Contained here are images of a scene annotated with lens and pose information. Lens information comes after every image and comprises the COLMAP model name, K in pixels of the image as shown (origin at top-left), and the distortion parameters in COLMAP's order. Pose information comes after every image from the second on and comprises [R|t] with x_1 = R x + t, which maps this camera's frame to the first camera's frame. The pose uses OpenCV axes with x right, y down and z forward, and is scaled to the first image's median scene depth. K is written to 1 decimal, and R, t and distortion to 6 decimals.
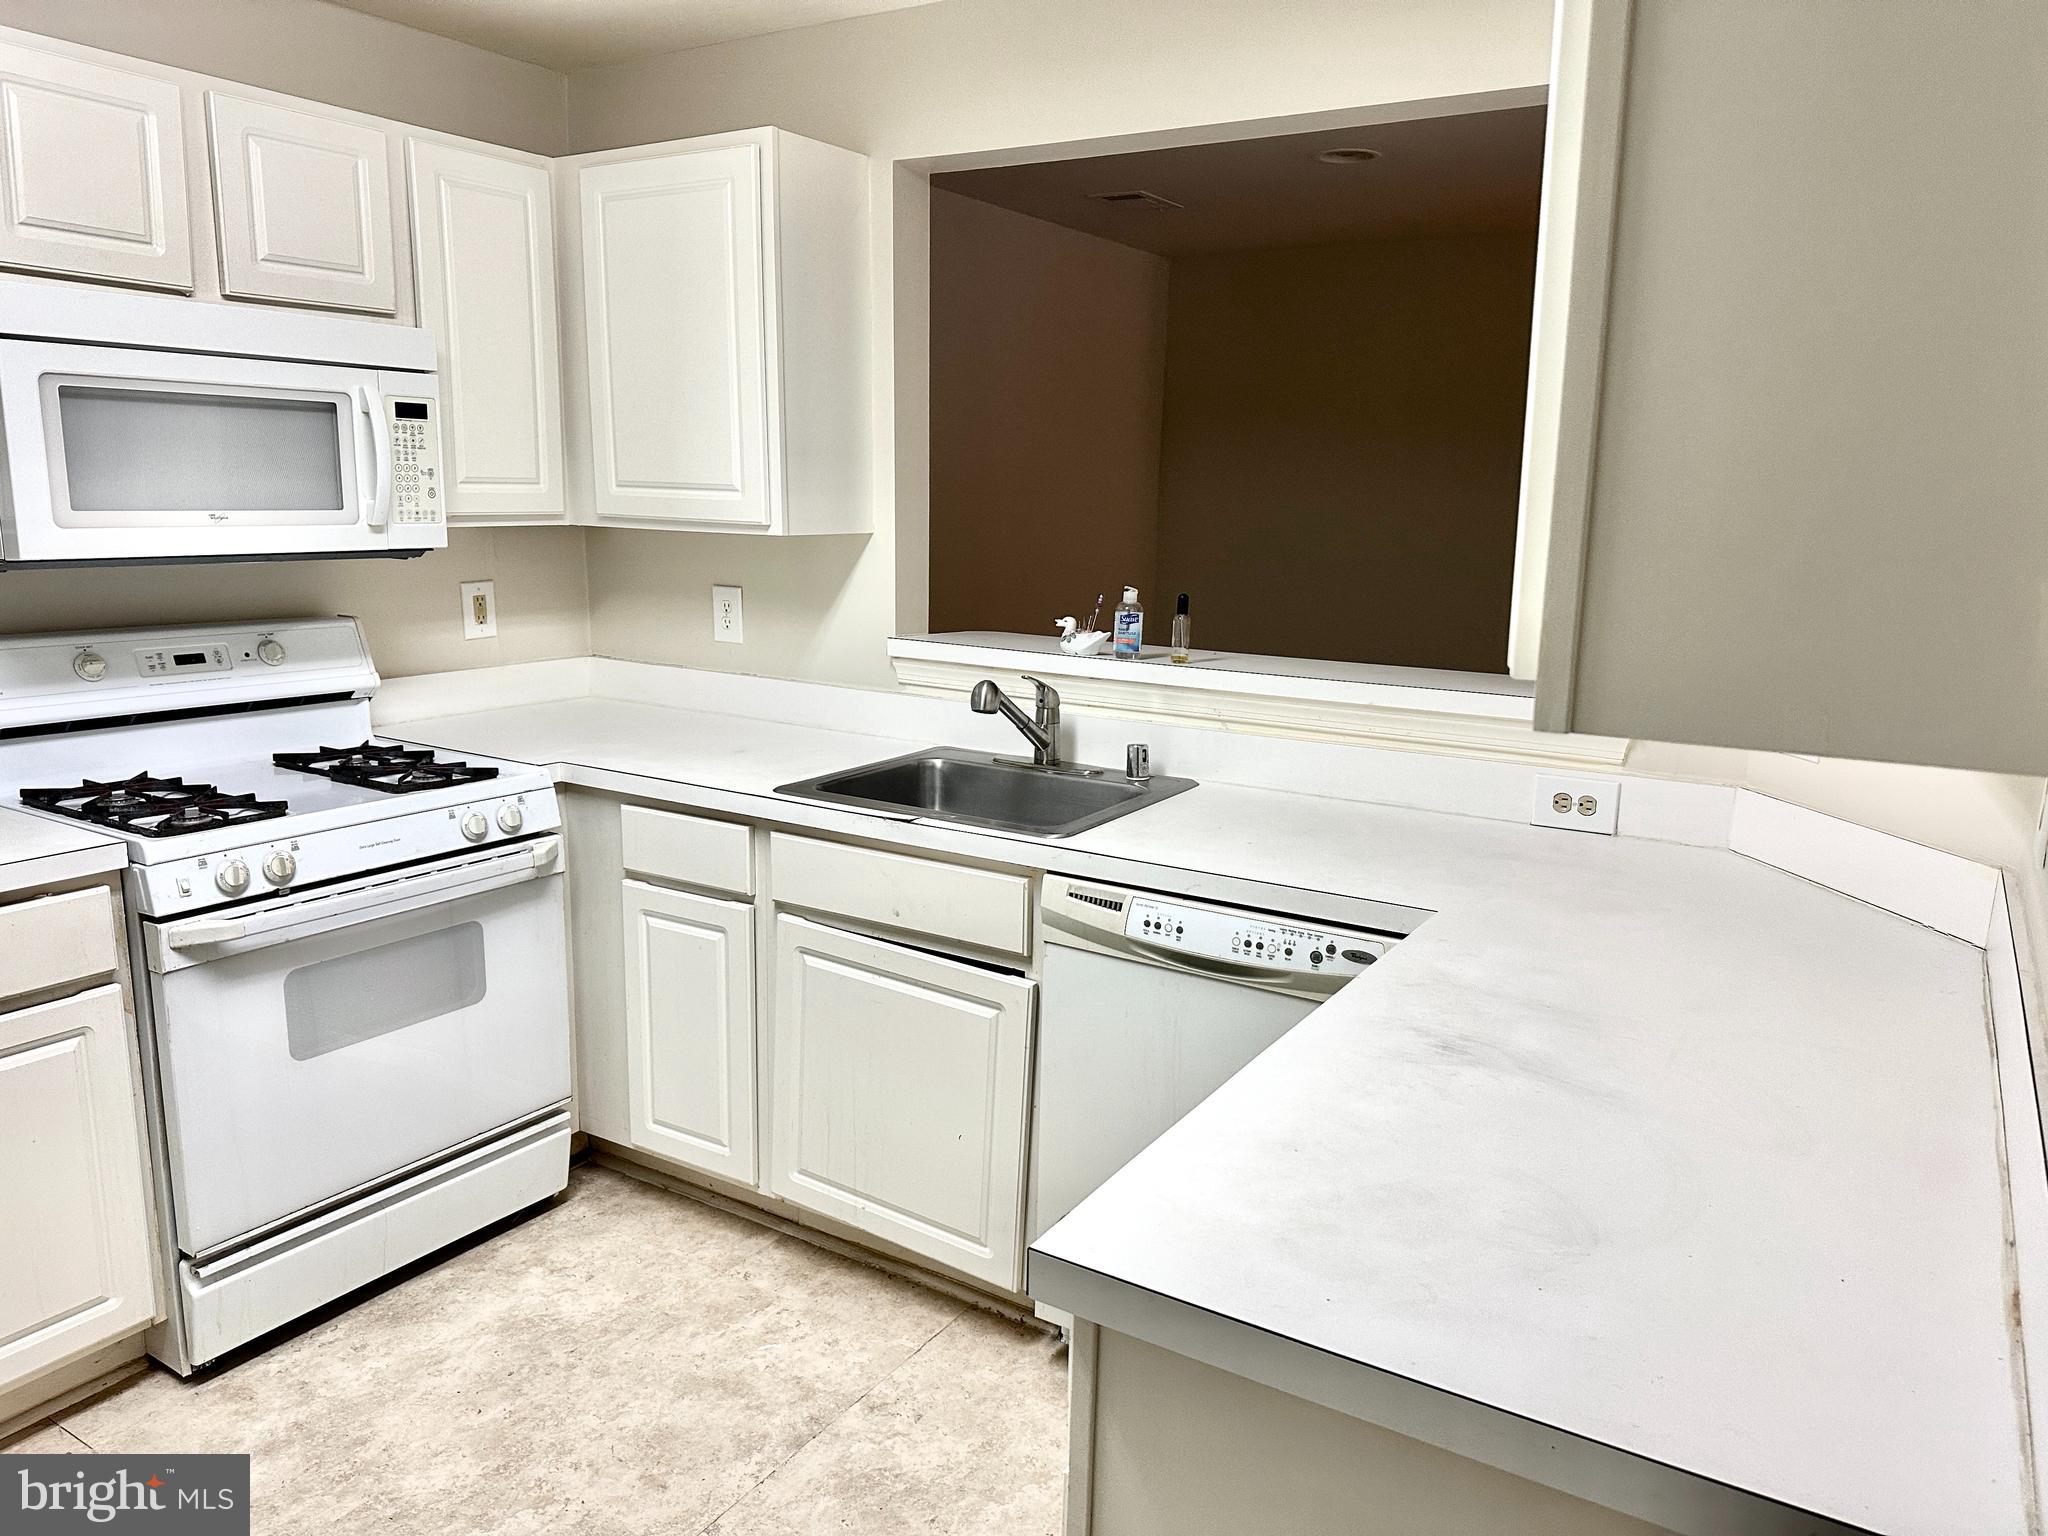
lens RADIAL K [[1443.7, 0, 1046.2], [0, 1443.7, 771.0], [0, 0, 1]] dist [0.103201, -0.122983]
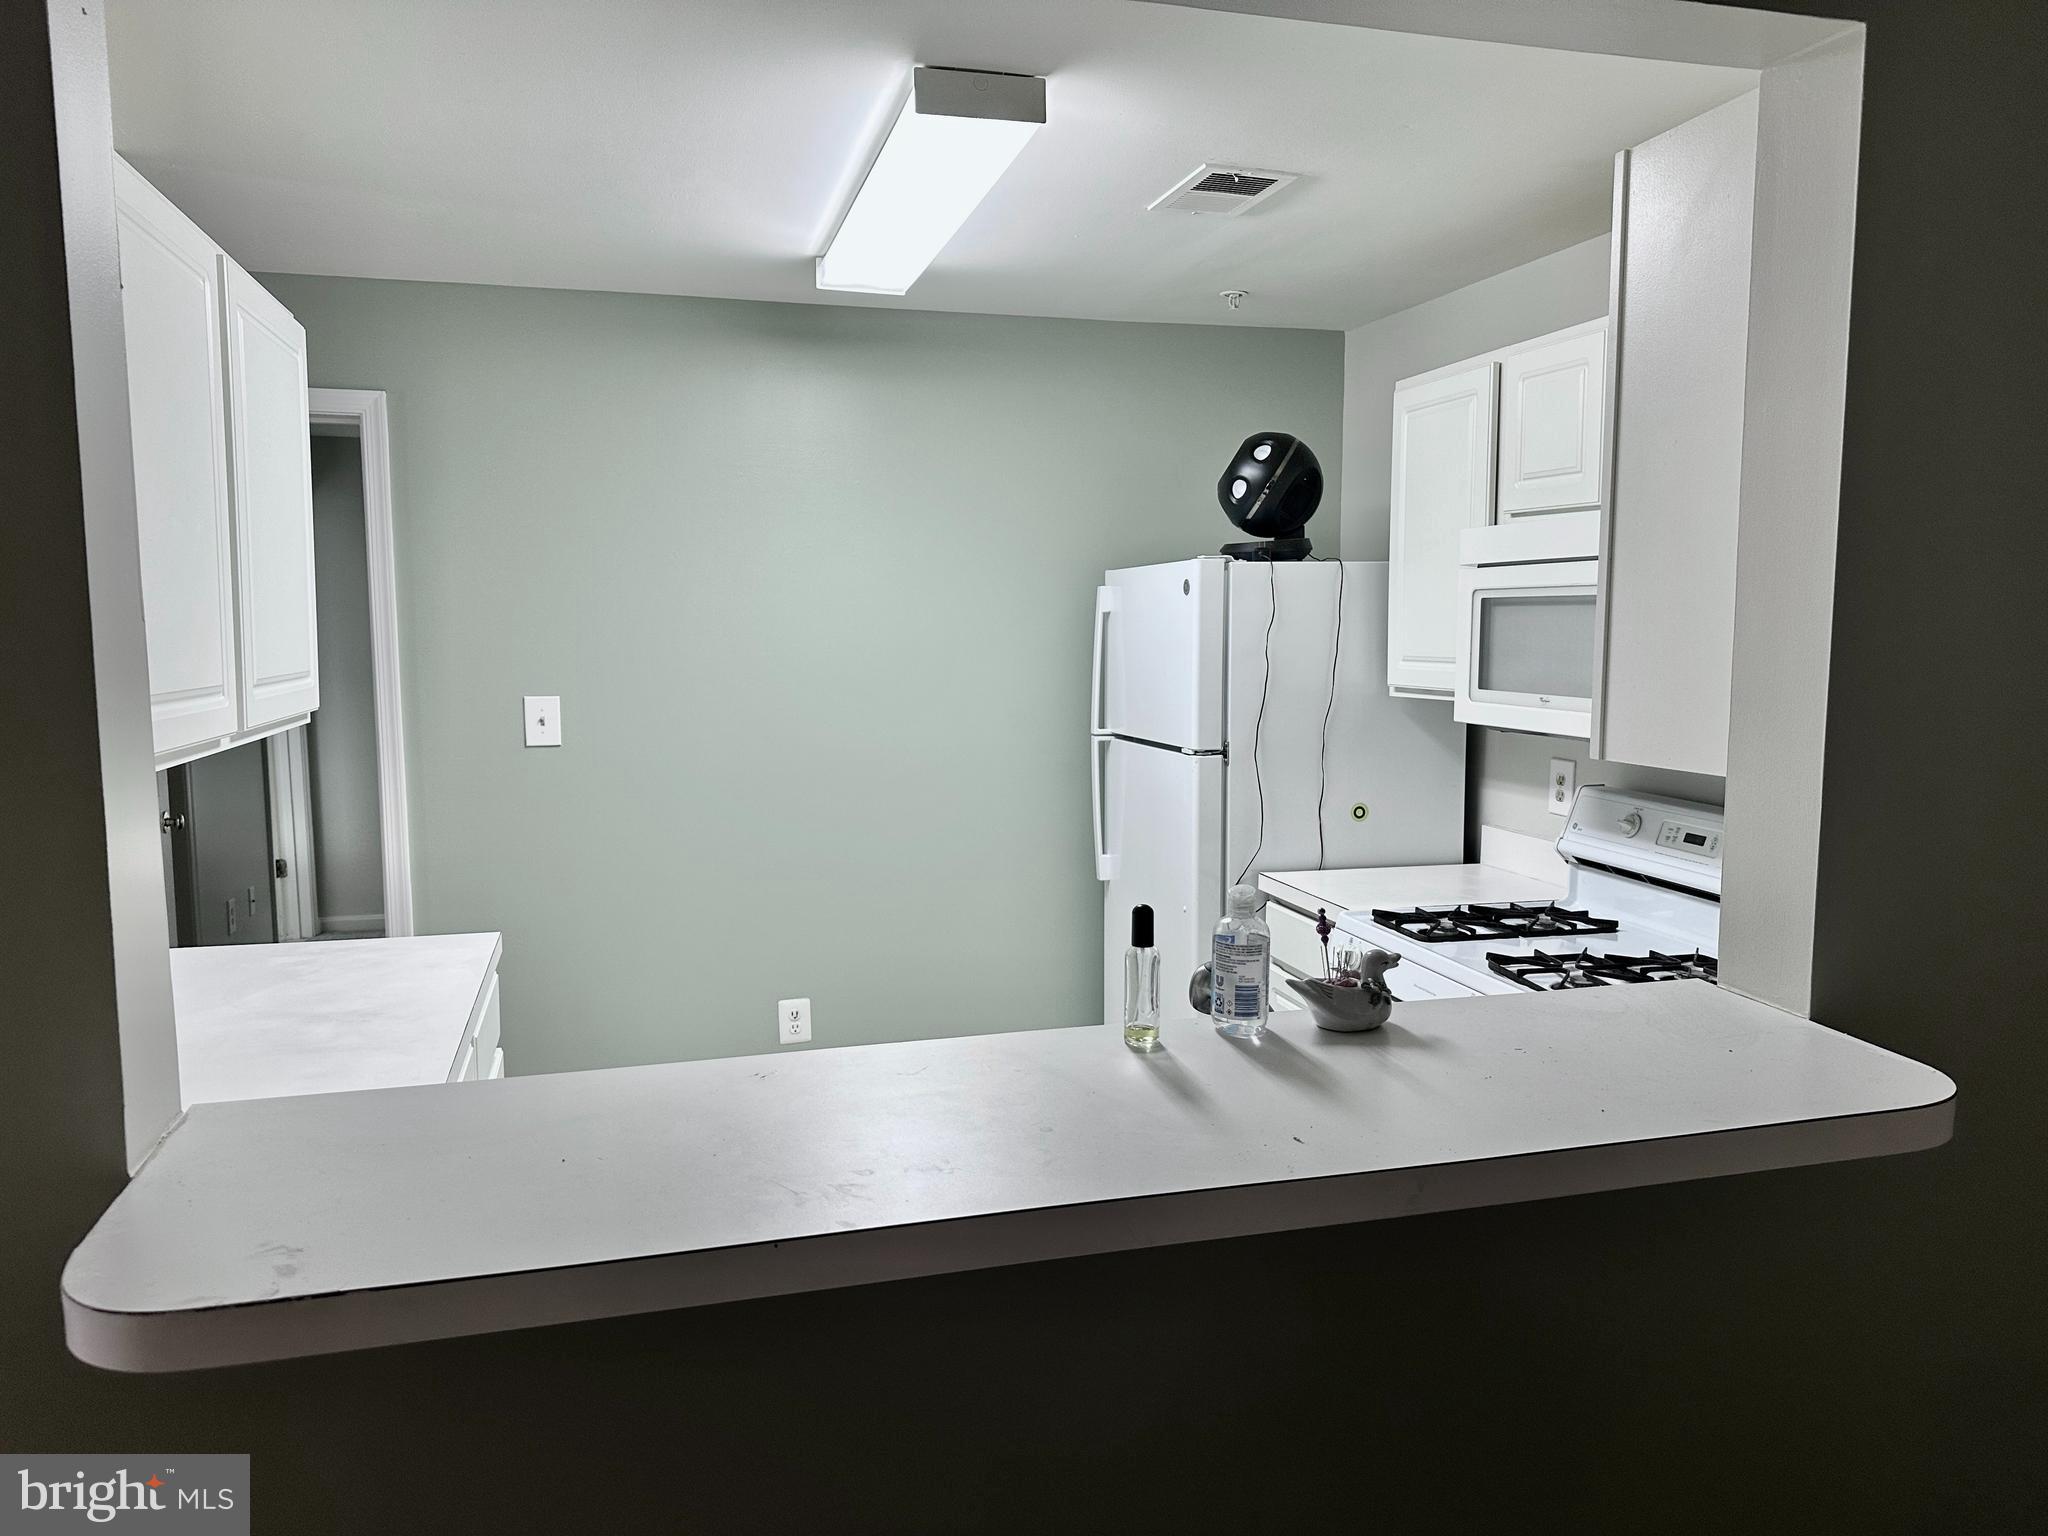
lens RADIAL K [[1443.7, 0, 1011.5], [0, 1443.7, 762.4], [0, 0, 1]] dist [0.103201, -0.122983]
pose [[-0.689817, 0.050074, -0.722250, 0.513314], [-0.158069, 0.963121, 0.217744, -0.284272], [0.706517, 0.264368, -0.656462, 1.354232]]
